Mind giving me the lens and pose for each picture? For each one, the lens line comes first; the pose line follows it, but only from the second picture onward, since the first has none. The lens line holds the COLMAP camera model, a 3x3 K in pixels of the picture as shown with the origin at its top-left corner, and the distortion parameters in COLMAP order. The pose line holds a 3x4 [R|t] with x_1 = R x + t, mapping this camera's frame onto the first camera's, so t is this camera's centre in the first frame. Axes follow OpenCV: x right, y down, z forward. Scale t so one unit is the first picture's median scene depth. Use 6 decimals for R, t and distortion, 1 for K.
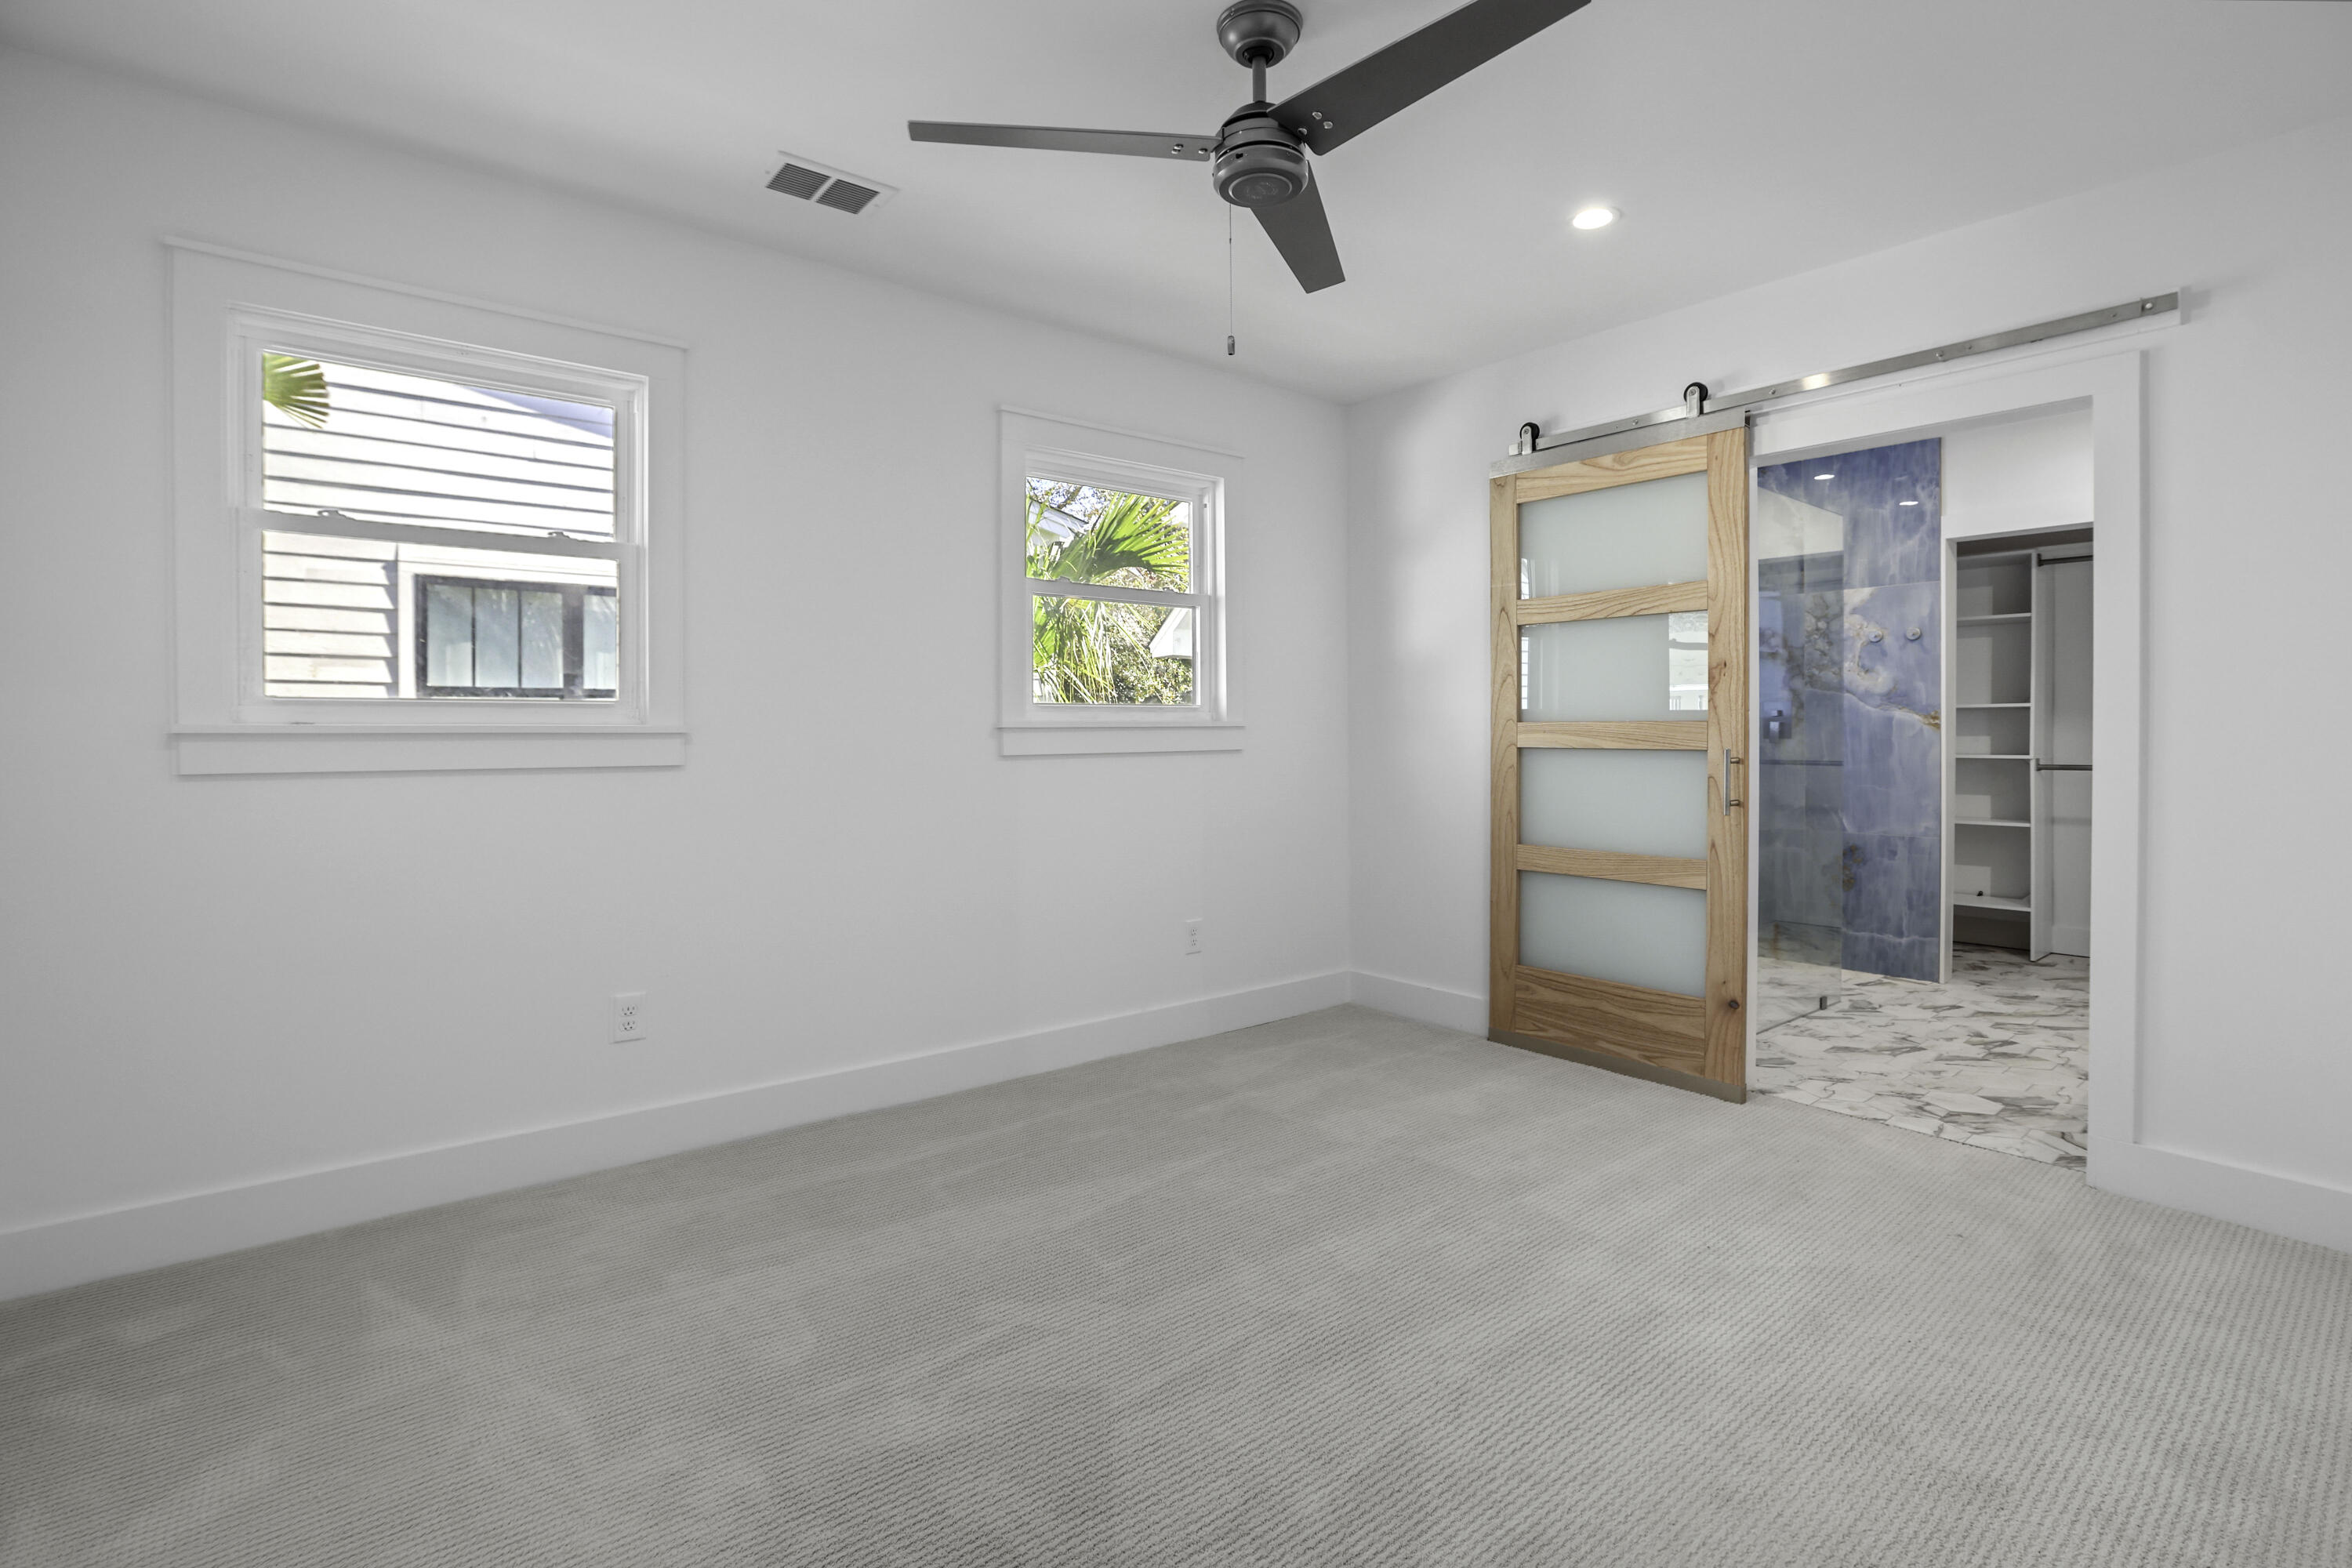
lens RADIAL K [[1090.2, 0, 1138.9], [0, 1090.2, 734.6], [0, 0, 1]] dist [-0.046860, 0.013631]
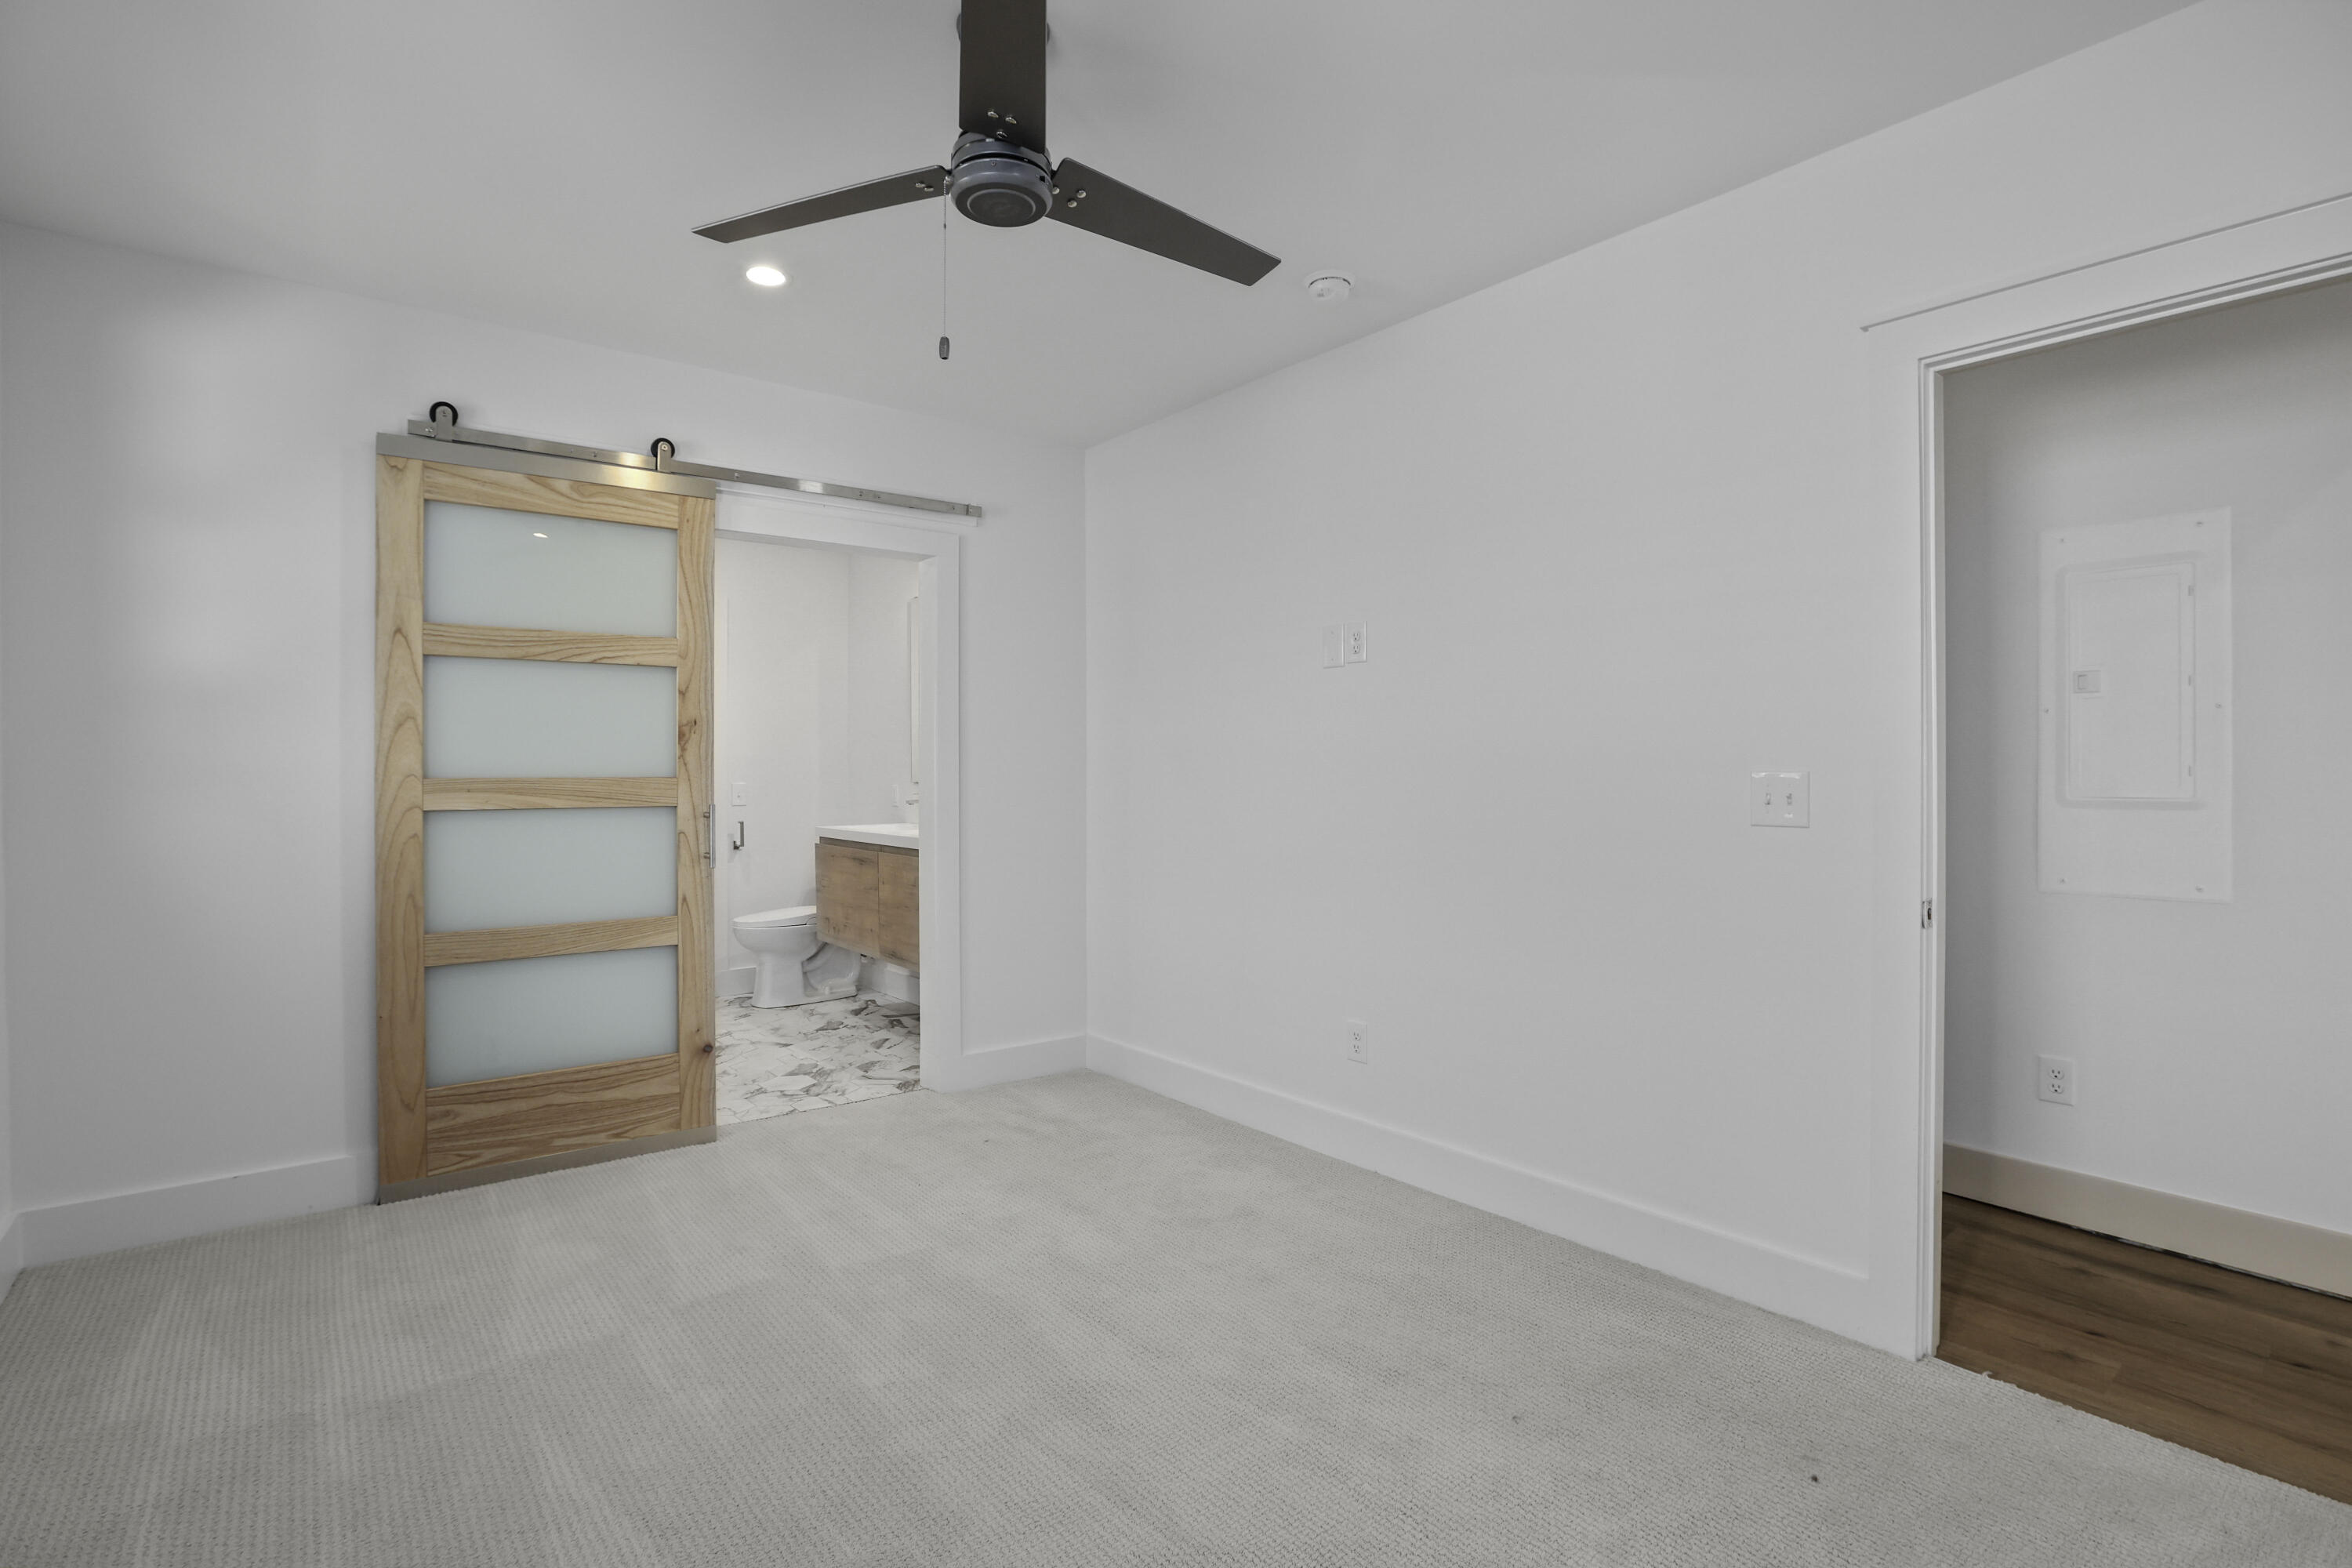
lens RADIAL K [[1090.2, 0, 1197.8], [0, 1090.2, 771.9], [0, 0, 1]] dist [-0.046860, 0.013631]
pose [[-0.005236, 0.001084, 0.999986, -0.402434], [0.007278, 0.999973, -0.001046, -0.010933], [-0.999960, 0.007273, -0.005244, 0.425704]]
